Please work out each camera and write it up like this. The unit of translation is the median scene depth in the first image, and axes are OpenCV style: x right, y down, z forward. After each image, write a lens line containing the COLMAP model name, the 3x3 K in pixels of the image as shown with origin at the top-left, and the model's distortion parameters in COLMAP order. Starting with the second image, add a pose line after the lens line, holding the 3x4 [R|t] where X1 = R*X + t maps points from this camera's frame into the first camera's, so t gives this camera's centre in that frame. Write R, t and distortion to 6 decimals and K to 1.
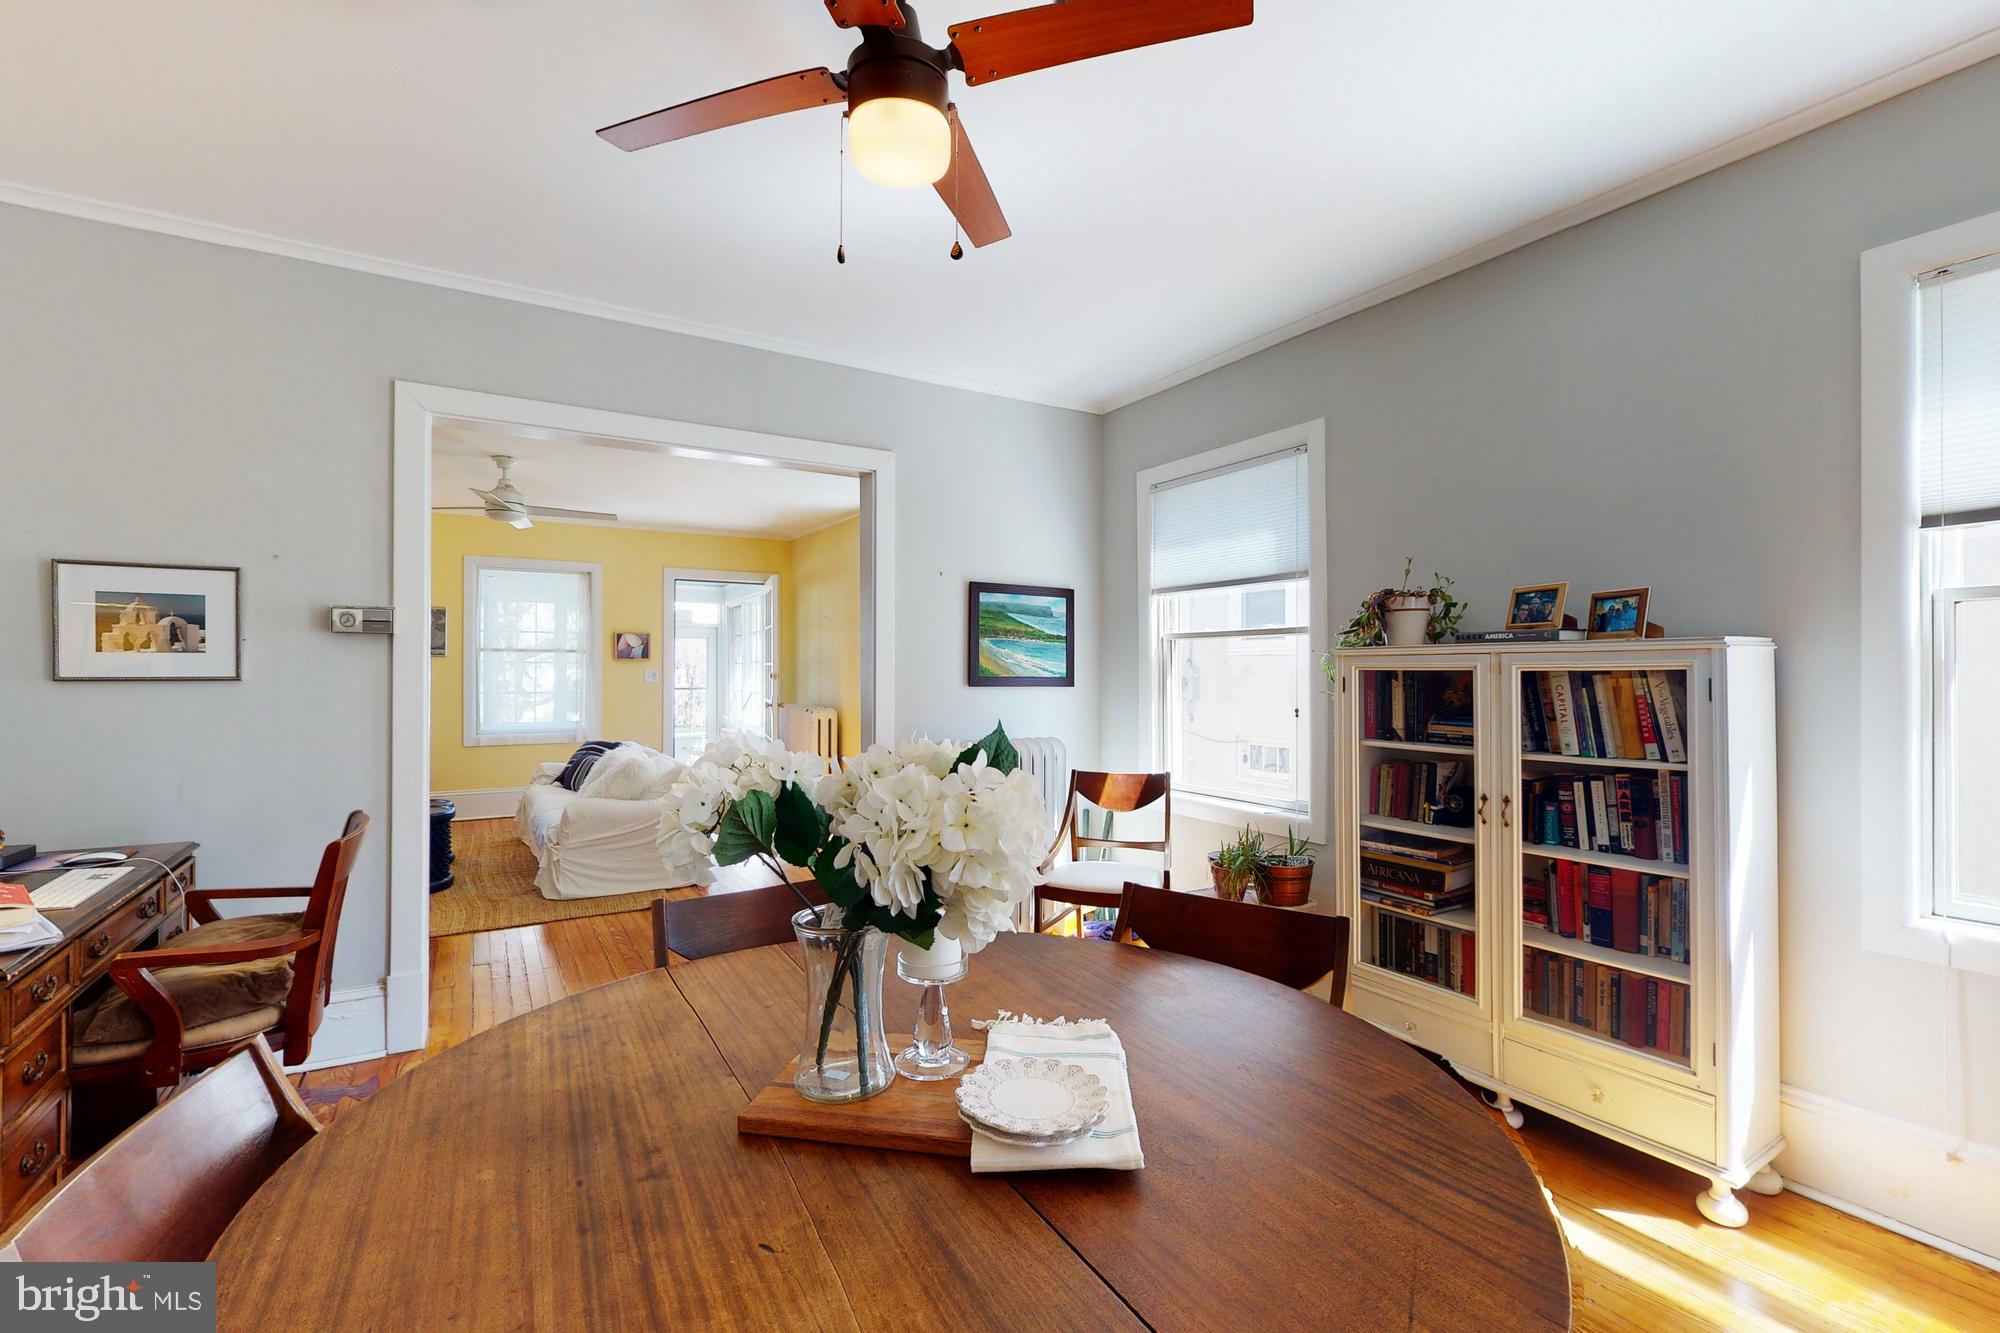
lens RADIAL K [[868.6, 0, 995.6], [0, 868.6, 674.1], [0, 0, 1]] dist [-0.003050, 0.001744]
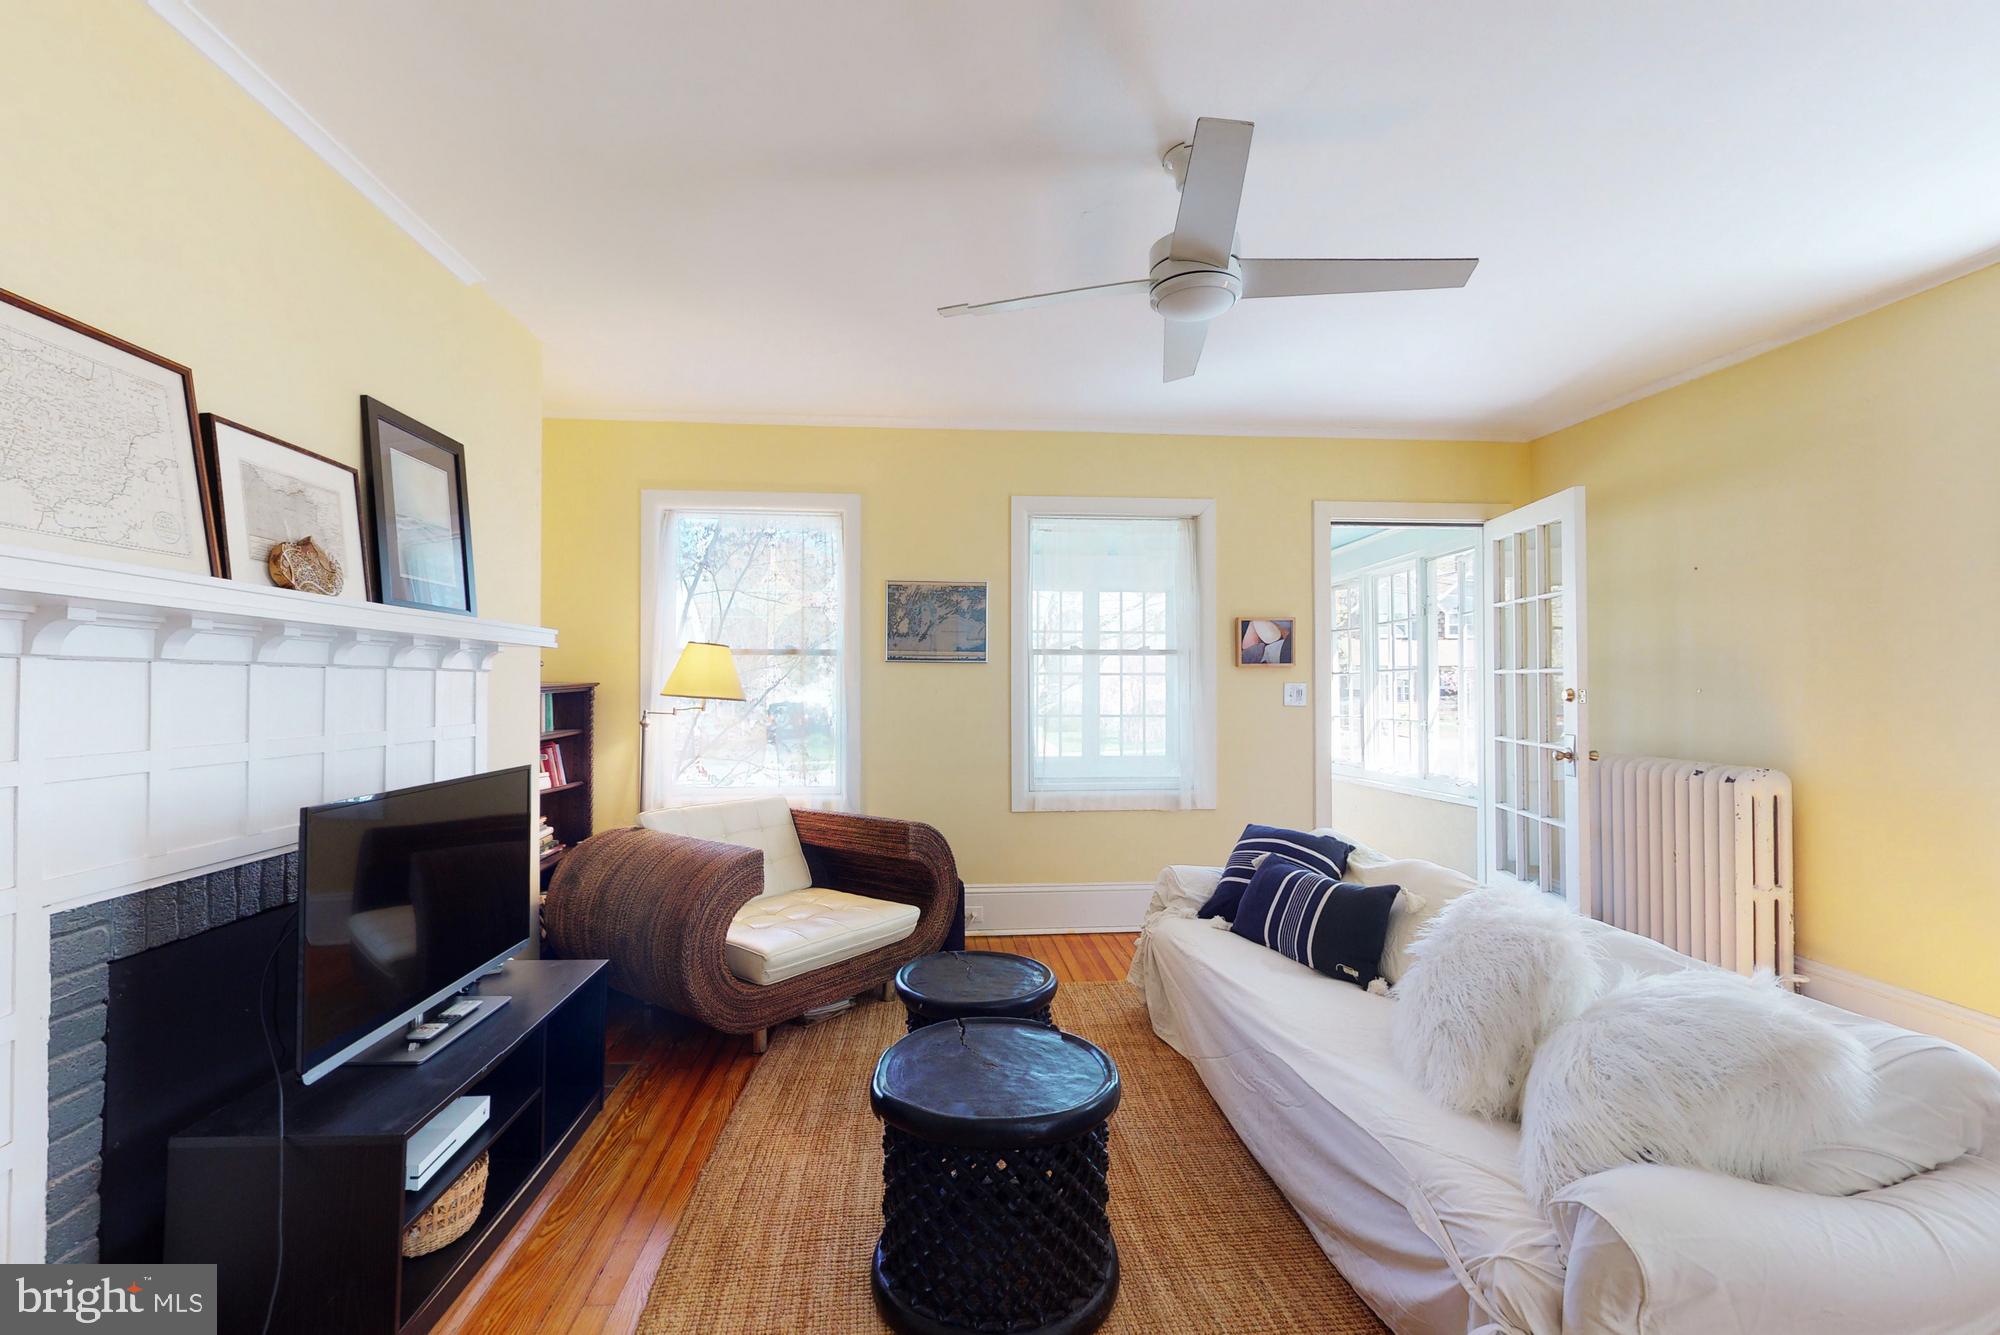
lens RADIAL K [[868.6, 0, 1005.5], [0, 868.6, 674.1], [0, 0, 1]] dist [-0.003050, 0.001744]
pose [[0.899341, -0.007379, -0.437185, -0.685990], [-0.000015, 0.999857, -0.016906, -0.003246], [0.437247, 0.015211, 0.899213, 0.879142]]
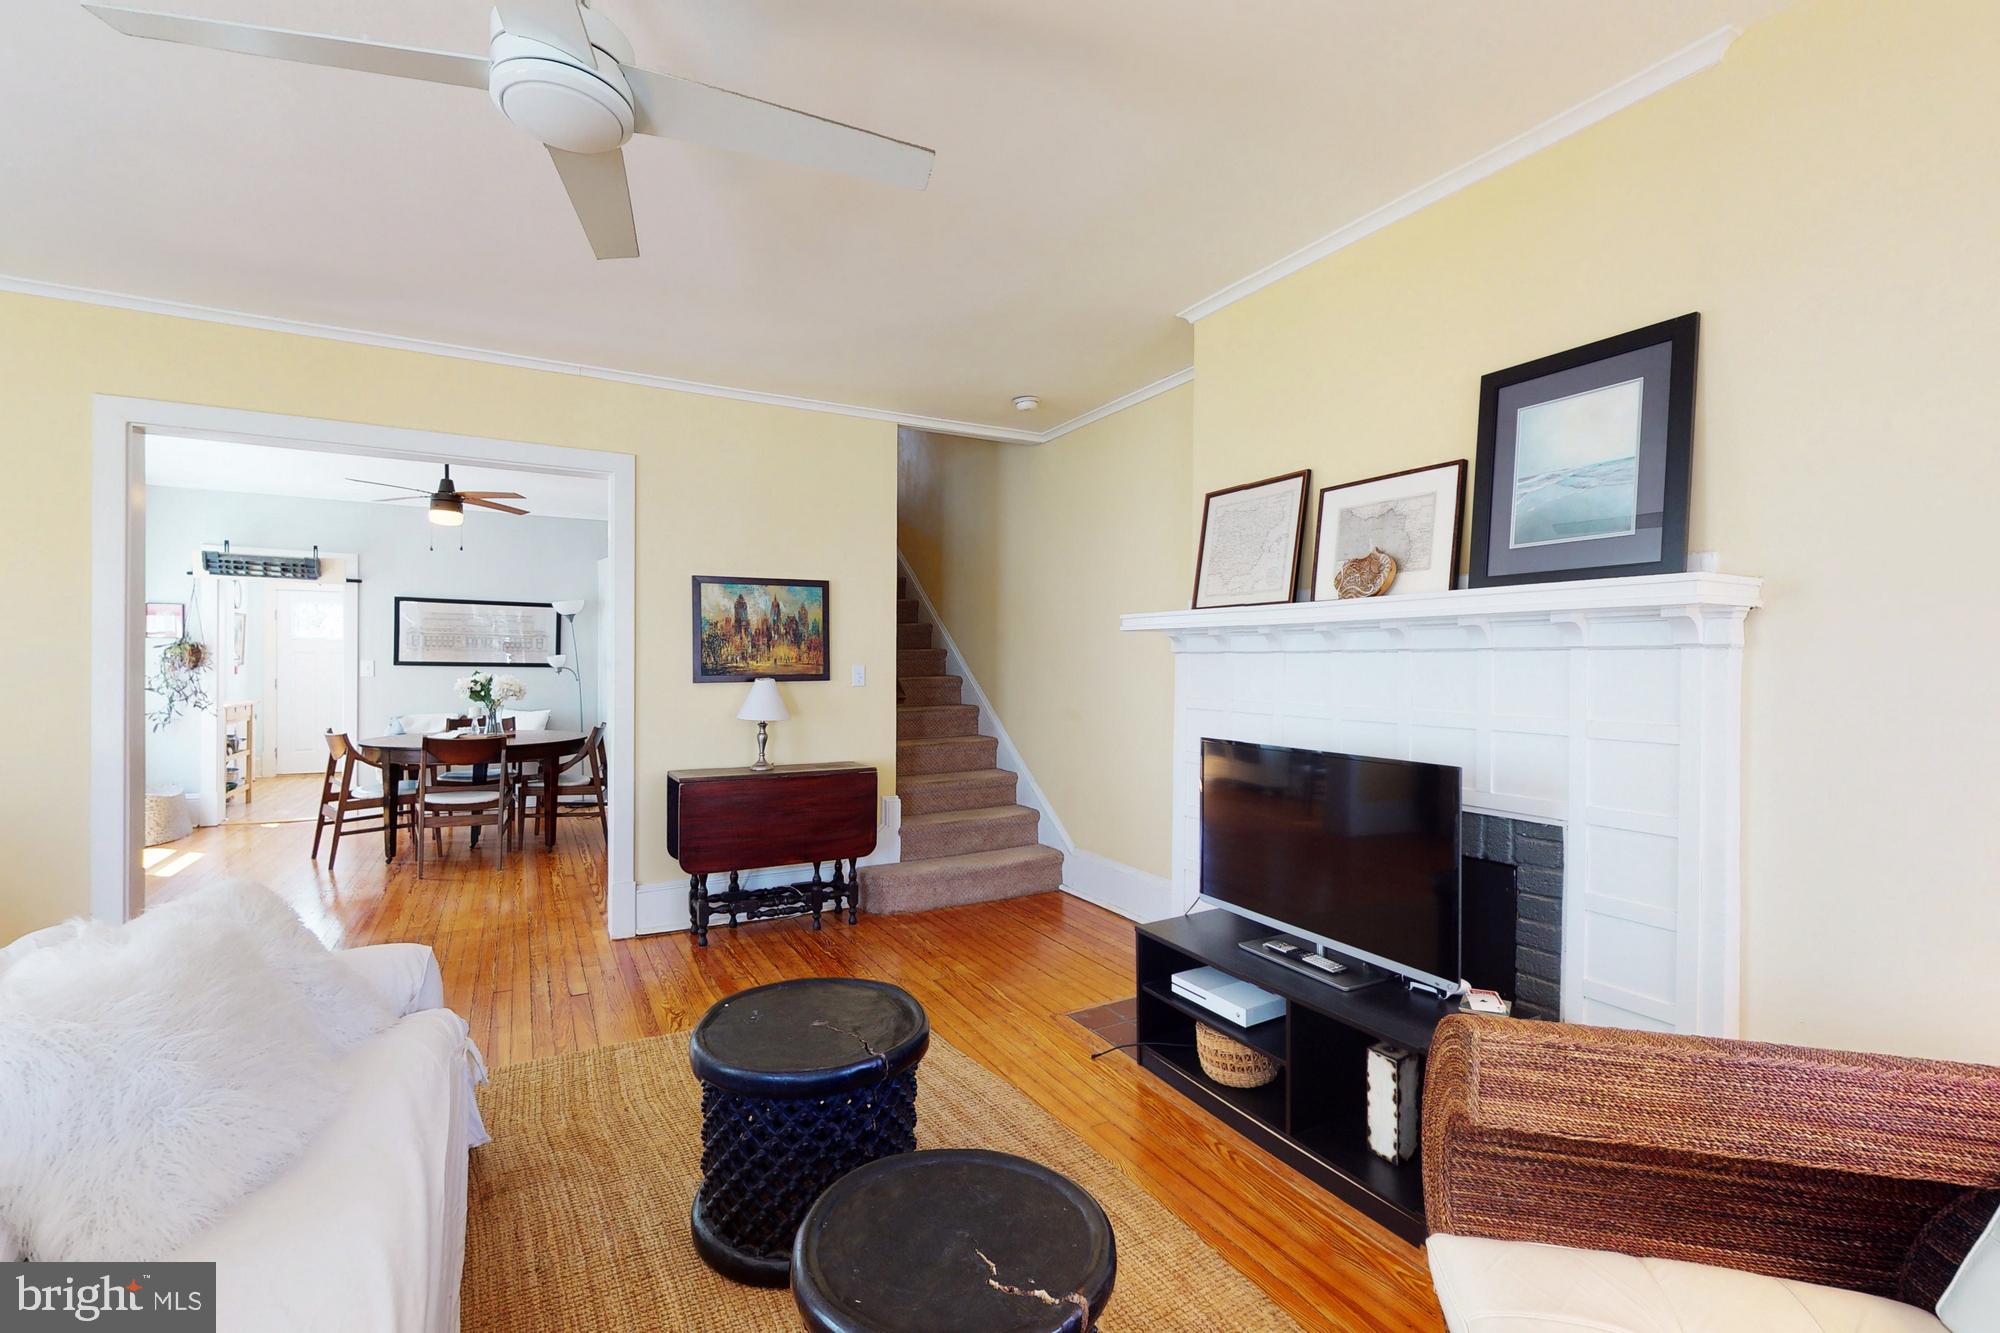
lens RADIAL K [[868.6, 0, 1000.7], [0, 868.6, 668.7], [0, 0, 1]] dist [-0.003050, 0.001744]
pose [[-0.999379, -0.006861, 0.034571, -1.047029], [-0.006592, 0.999947, 0.007883, -0.007707], [-0.034624, 0.007650, -0.999371, 1.863514]]
